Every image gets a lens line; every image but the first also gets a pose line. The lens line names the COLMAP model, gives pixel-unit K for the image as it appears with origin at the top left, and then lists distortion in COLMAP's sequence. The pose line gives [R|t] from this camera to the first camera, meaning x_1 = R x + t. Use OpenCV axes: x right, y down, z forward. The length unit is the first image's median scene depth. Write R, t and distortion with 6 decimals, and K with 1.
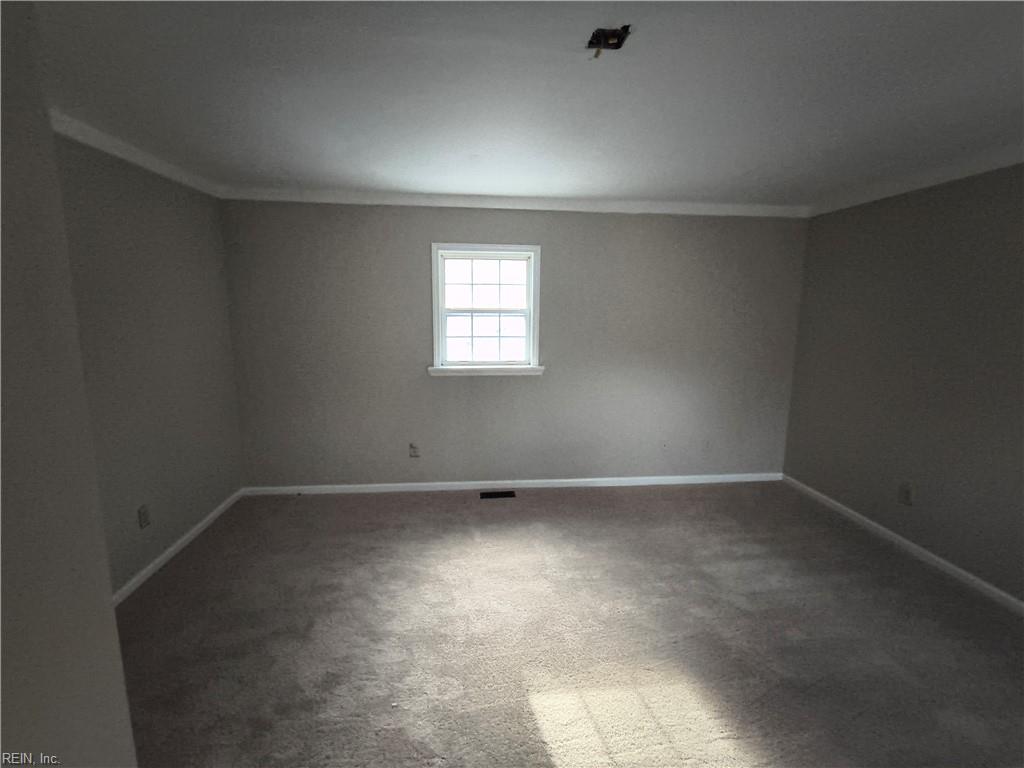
lens RADIAL K [[474.8, 0, 515.8], [0, 474.8, 382.5], [0, 0, 1]] dist [-0.001282, -0.000962]
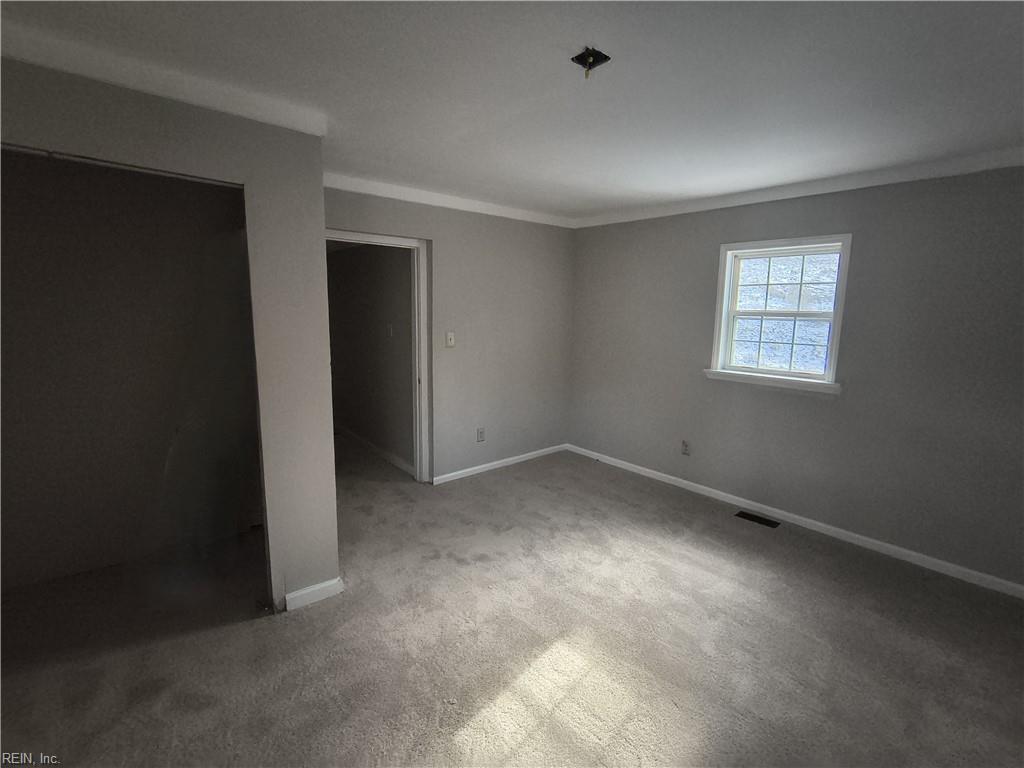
lens RADIAL K [[474.8, 0, 515.8], [0, 474.8, 382.5], [0, 0, 1]] dist [-0.001282, -0.000962]
pose [[0.576643, 0.133634, -0.805993, 0.411306], [-0.146768, 0.987427, 0.058711, -0.003605], [0.803705, 0.084439, 0.589006, 0.092708]]
